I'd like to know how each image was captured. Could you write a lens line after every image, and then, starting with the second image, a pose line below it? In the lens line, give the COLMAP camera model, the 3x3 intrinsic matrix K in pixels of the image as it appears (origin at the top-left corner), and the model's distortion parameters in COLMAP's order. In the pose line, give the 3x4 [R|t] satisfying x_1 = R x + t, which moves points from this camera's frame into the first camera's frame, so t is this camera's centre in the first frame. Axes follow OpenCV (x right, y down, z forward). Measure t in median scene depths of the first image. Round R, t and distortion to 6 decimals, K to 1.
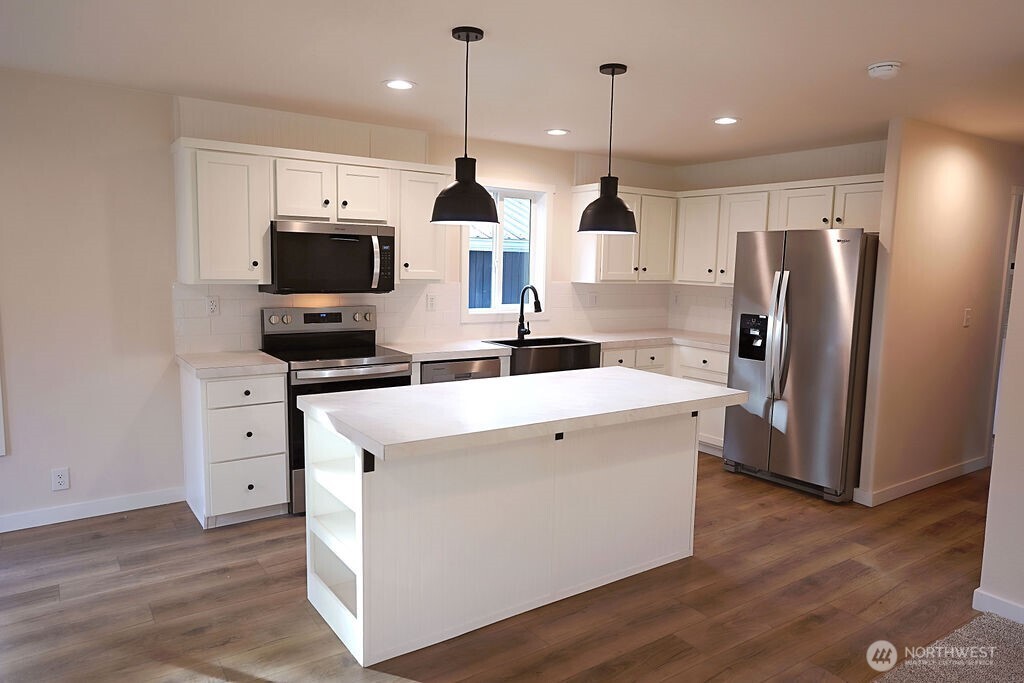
lens RADIAL K [[683.1, 0, 516.9], [0, 683.1, 339.4], [0, 0, 1]] dist [0.000627, 0.005150]
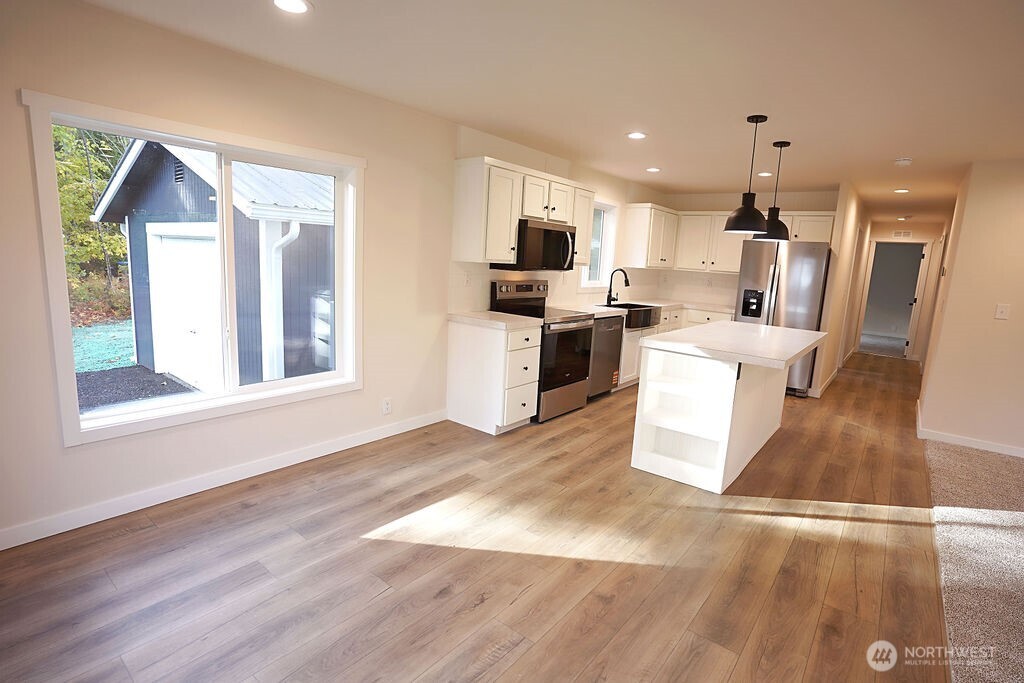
lens RADIAL K [[500.2, 0, 527.7], [0, 500.2, 340.3], [0, 0, 1]] dist [-0.049463, 0.010999]
pose [[0.955926, -0.018093, 0.293048, -0.650204], [-0.000785, 0.997938, 0.064175, 0.011170], [-0.293605, -0.061577, 0.953941, -0.005918]]
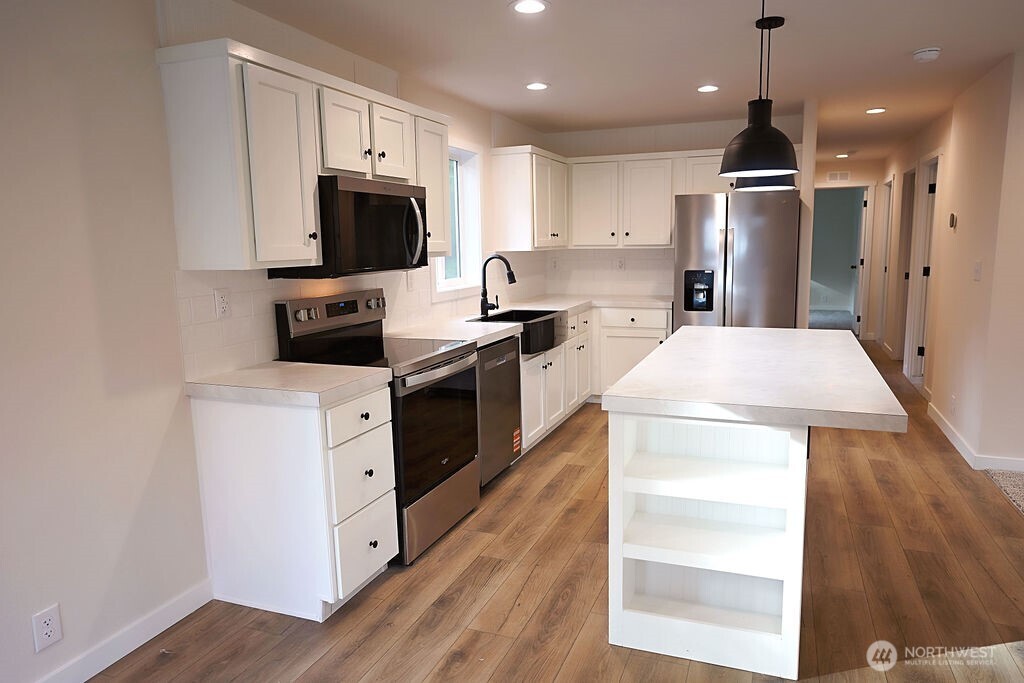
lens RADIAL K [[671.7, 0, 530.8], [0, 671.7, 342.5], [0, 0, 1]] dist [-0.011440, 0.016674]
pose [[0.826414, -0.121446, 0.549810, -0.581835], [0.099566, 0.992594, 0.069594, -0.027634], [-0.554190, -0.002771, 0.832386, 0.296960]]
